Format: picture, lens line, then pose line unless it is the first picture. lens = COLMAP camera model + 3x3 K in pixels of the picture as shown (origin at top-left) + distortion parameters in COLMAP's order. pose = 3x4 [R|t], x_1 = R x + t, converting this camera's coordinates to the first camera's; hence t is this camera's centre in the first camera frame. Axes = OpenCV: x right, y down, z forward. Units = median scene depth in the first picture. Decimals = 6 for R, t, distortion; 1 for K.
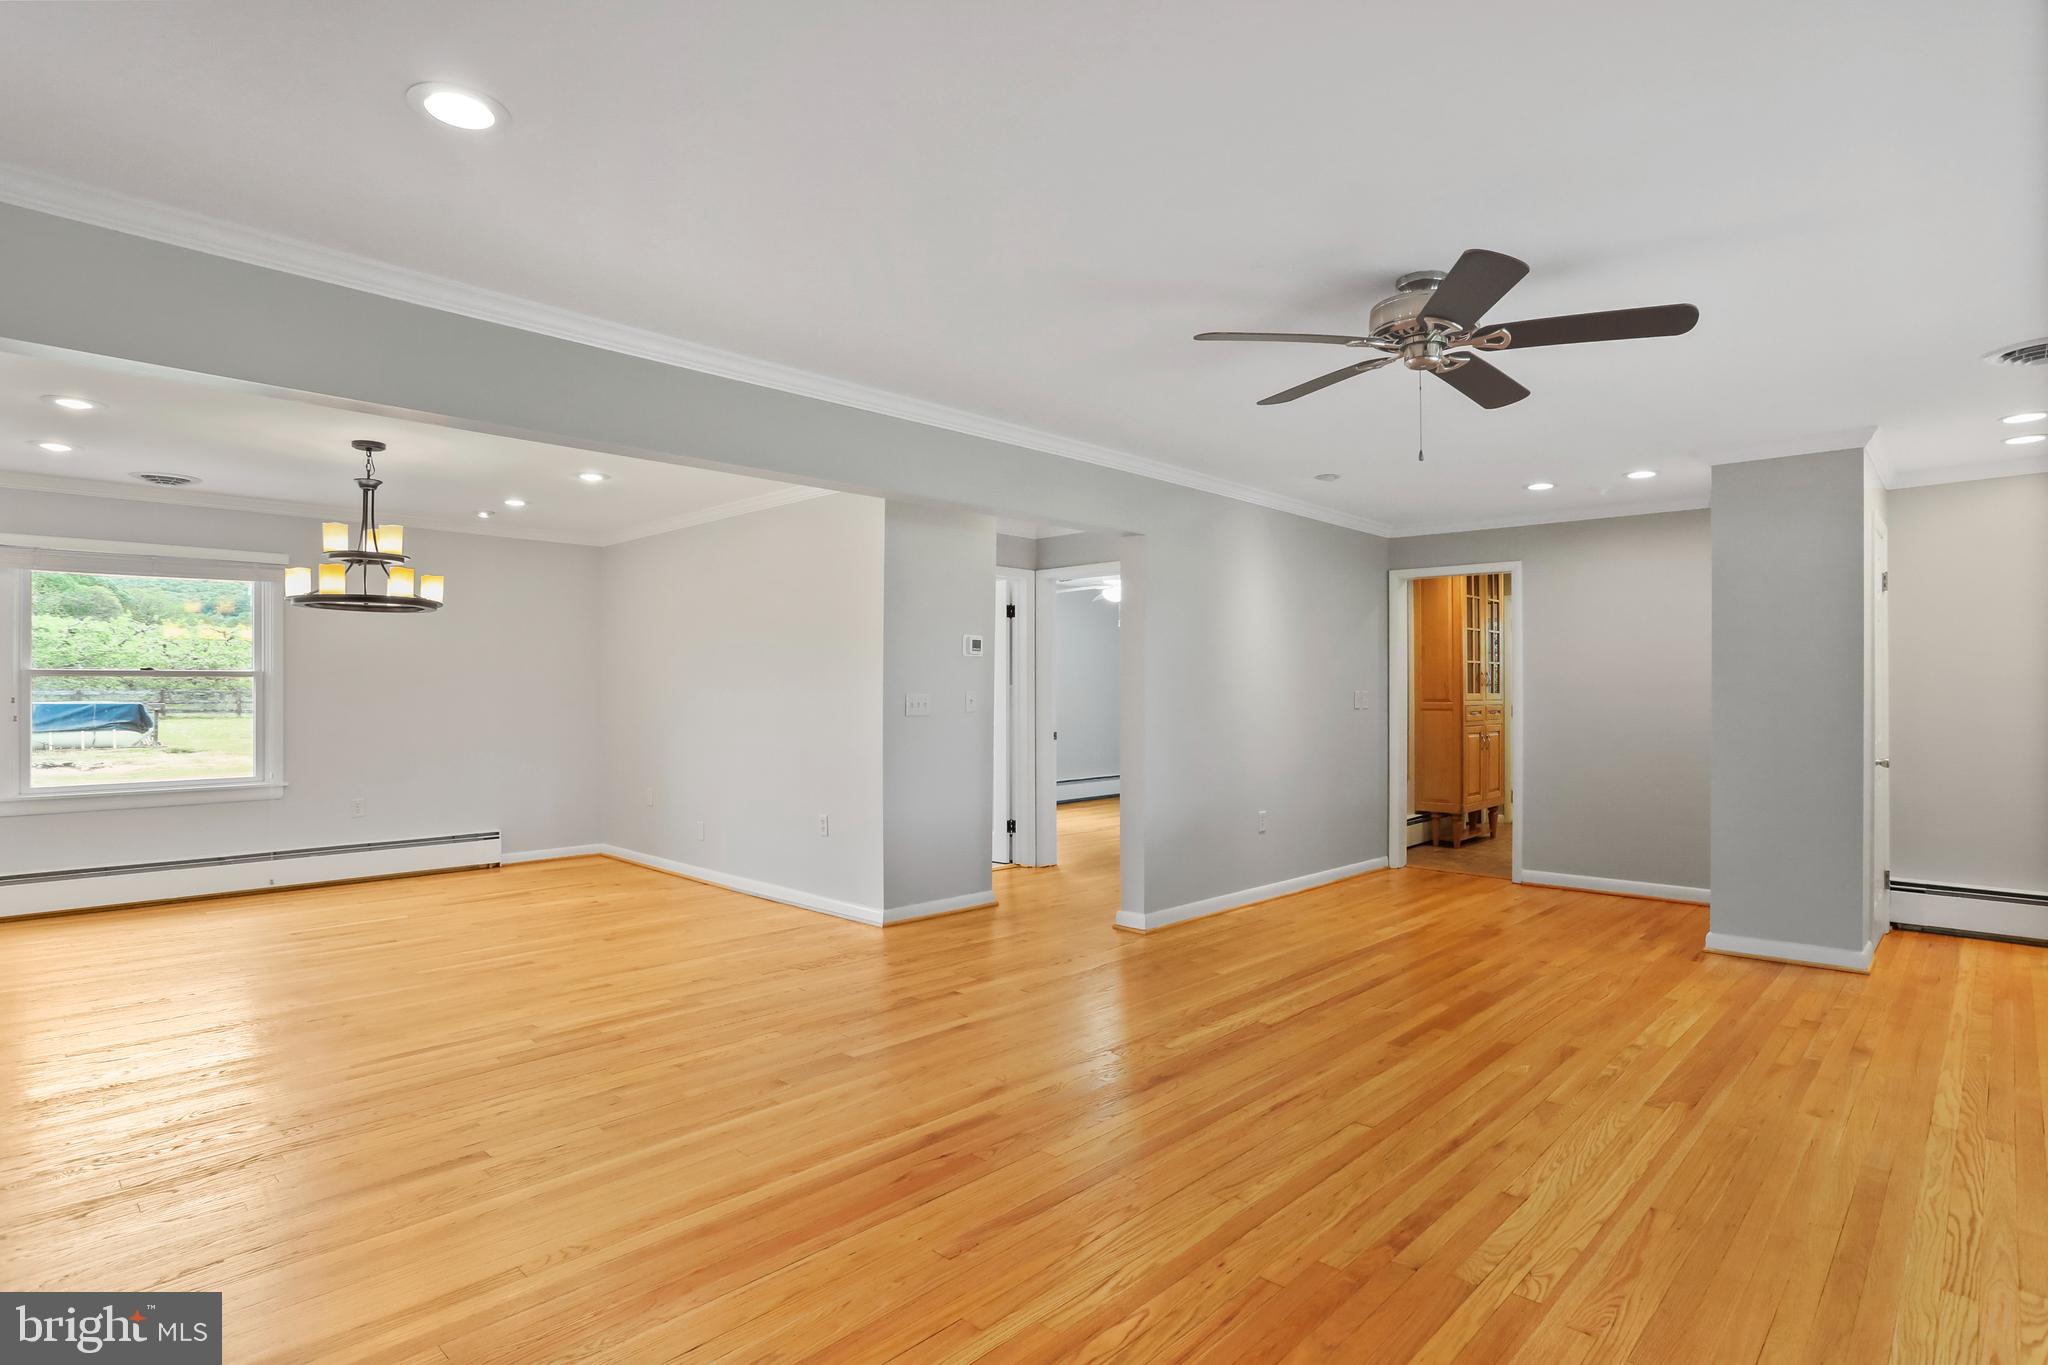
lens RADIAL K [[990.6, 0, 1027.0], [0, 990.6, 700.3], [0, 0, 1]] dist [-0.018530, 0.000347]
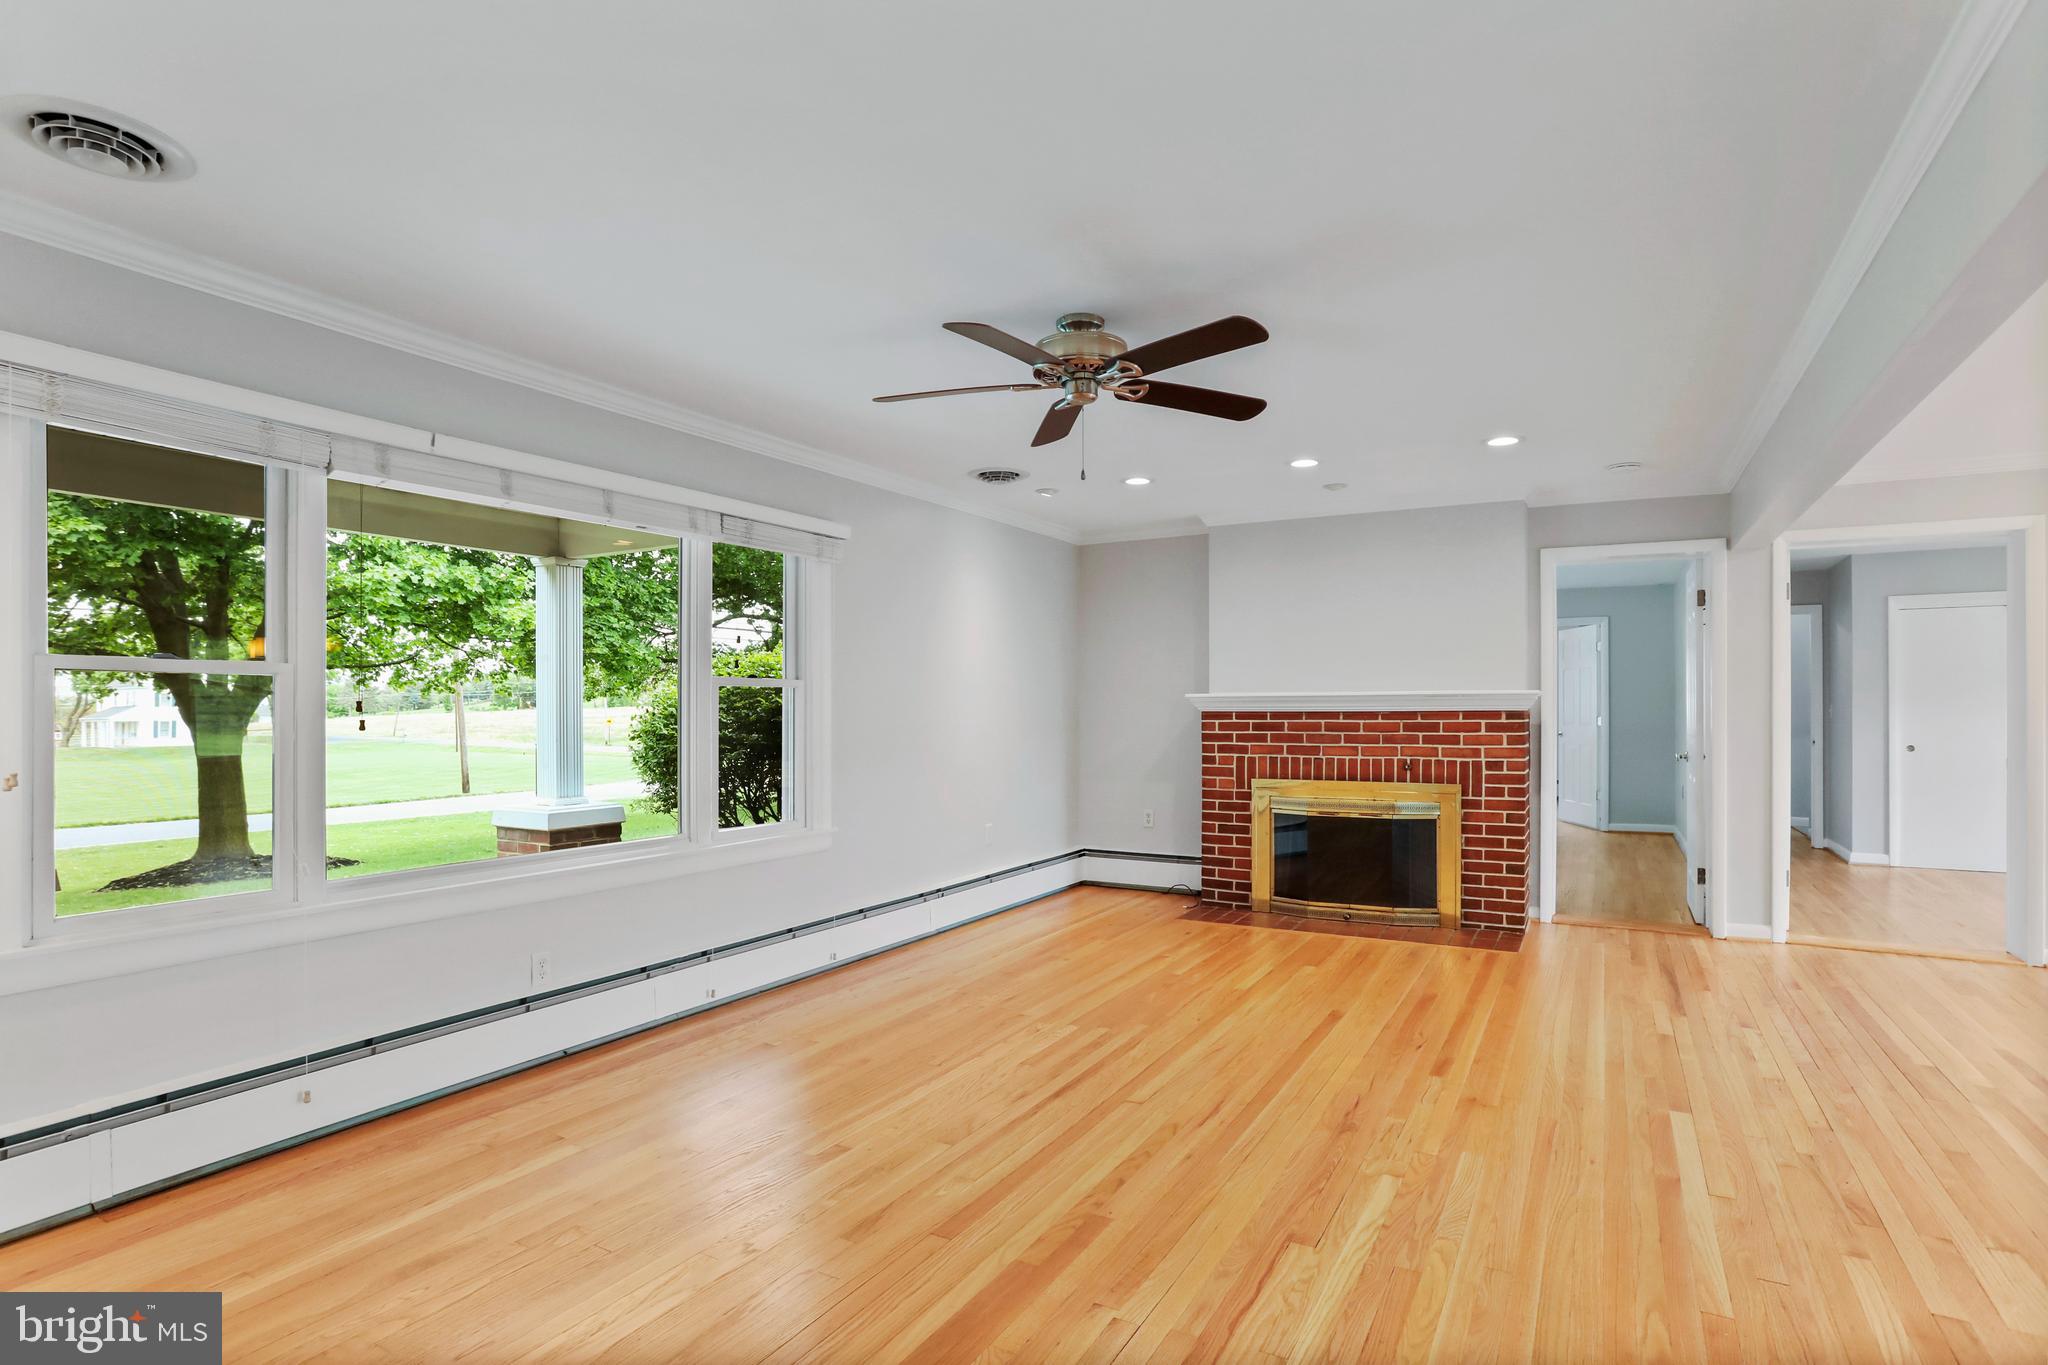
lens RADIAL K [[990.6, 0, 1027.0], [0, 990.6, 700.3], [0, 0, 1]] dist [-0.018530, 0.000347]
pose [[-0.965743, -0.004839, -0.259455, 0.589491], [-0.006056, 0.999974, 0.003888, -0.013491], [0.259429, 0.005326, -0.965748, 1.607700]]
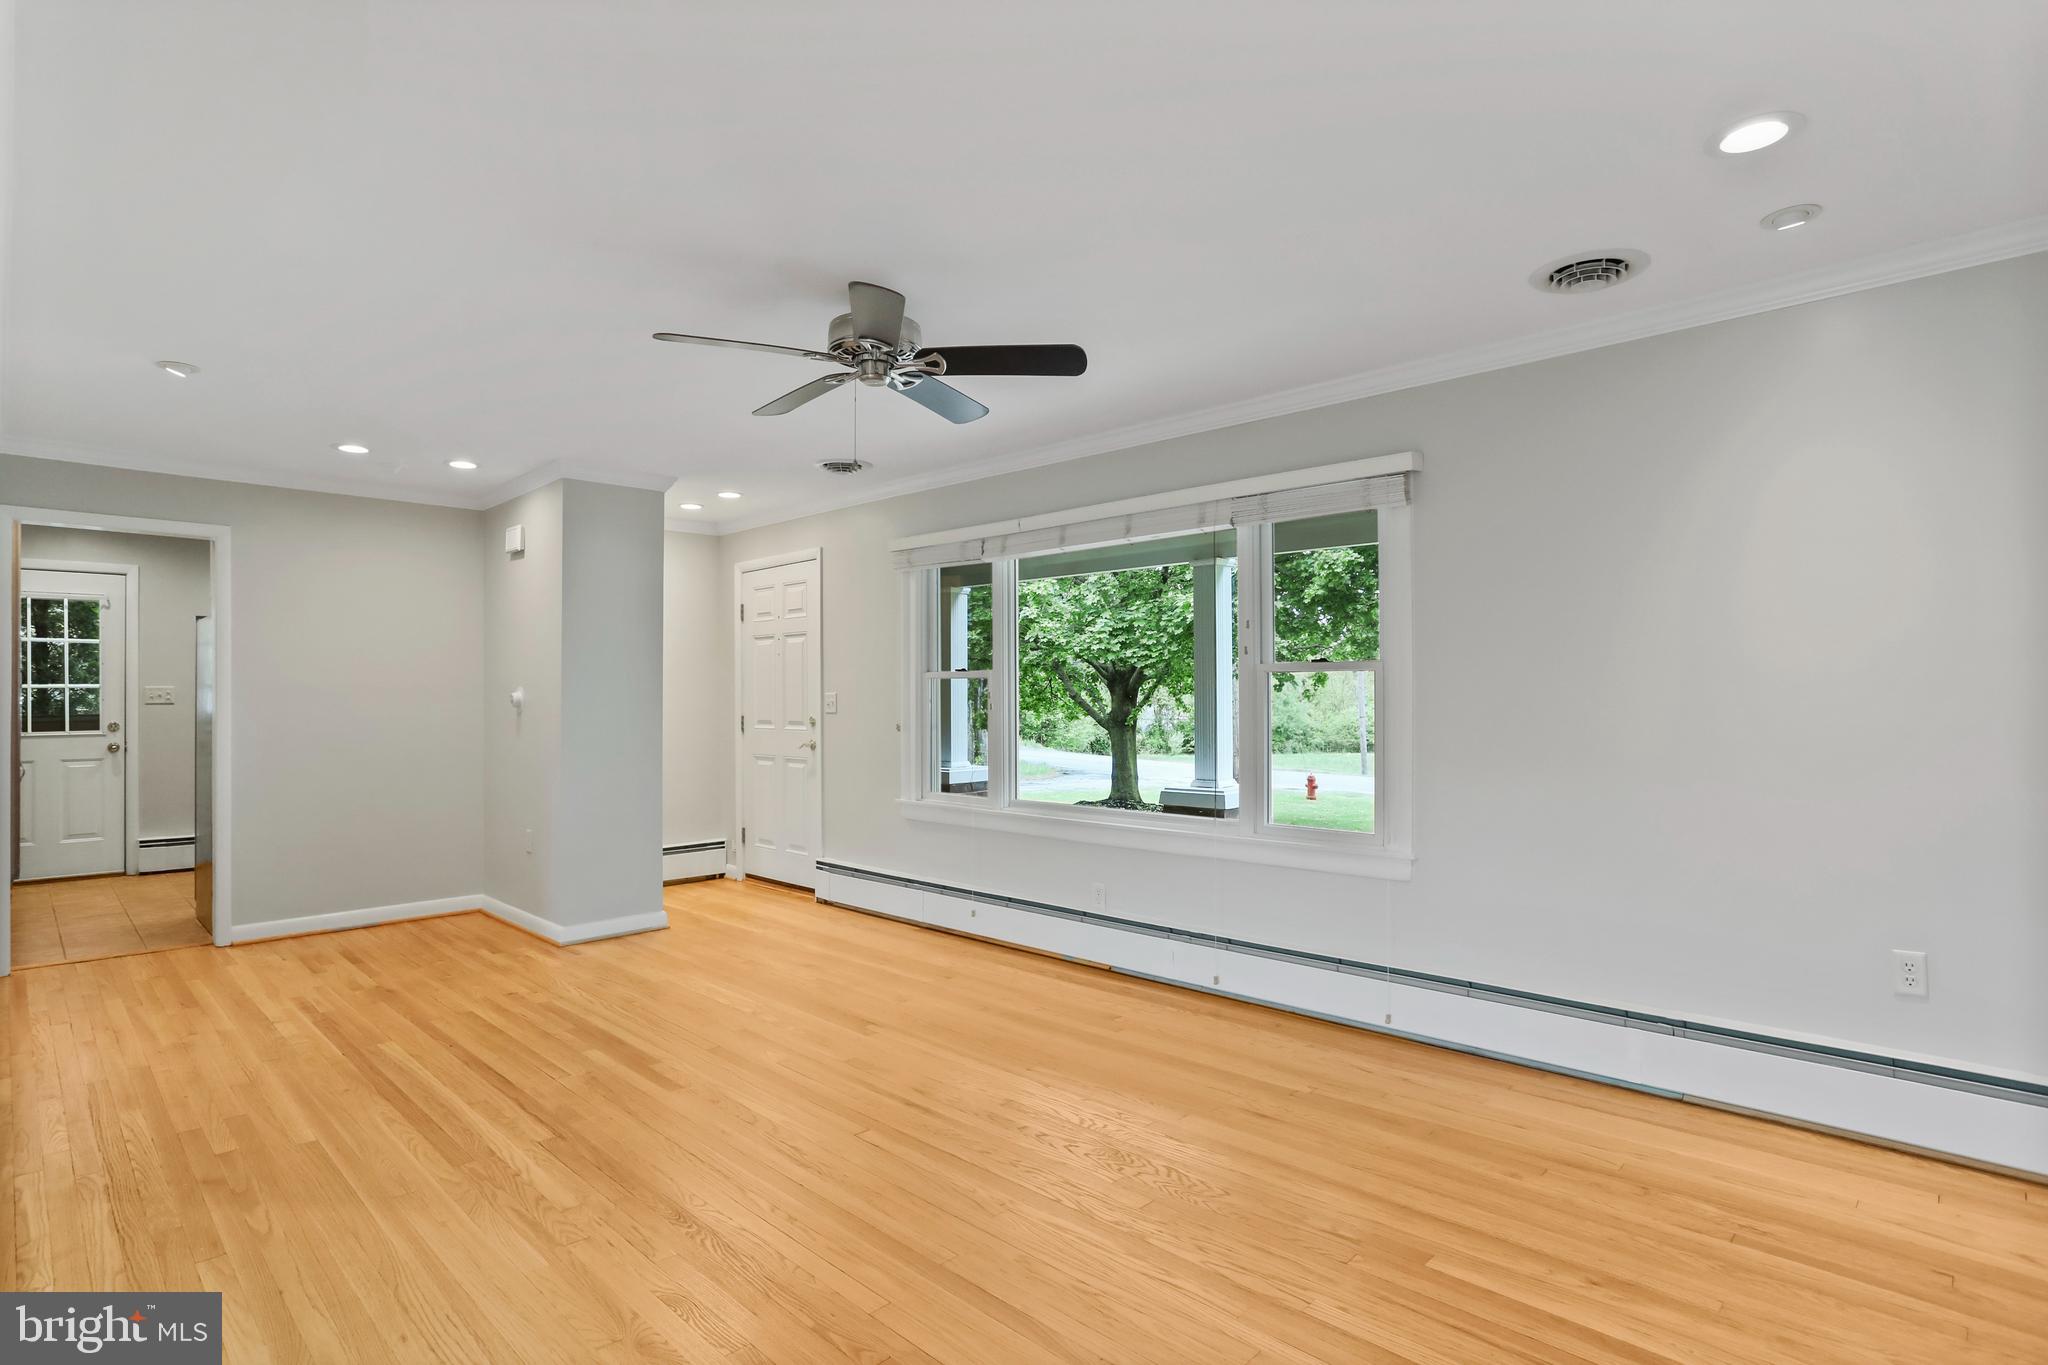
lens RADIAL K [[1113.1, 0, 1017.7], [0, 1113.1, 687.4], [0, 0, 1]] dist [-0.047203, 0.000145]
pose [[0.009250, 0.006565, 0.999936, -0.604941], [0.014092, 0.999878, -0.006695, -0.002409], [-0.999858, 0.014153, 0.009156, 0.658459]]
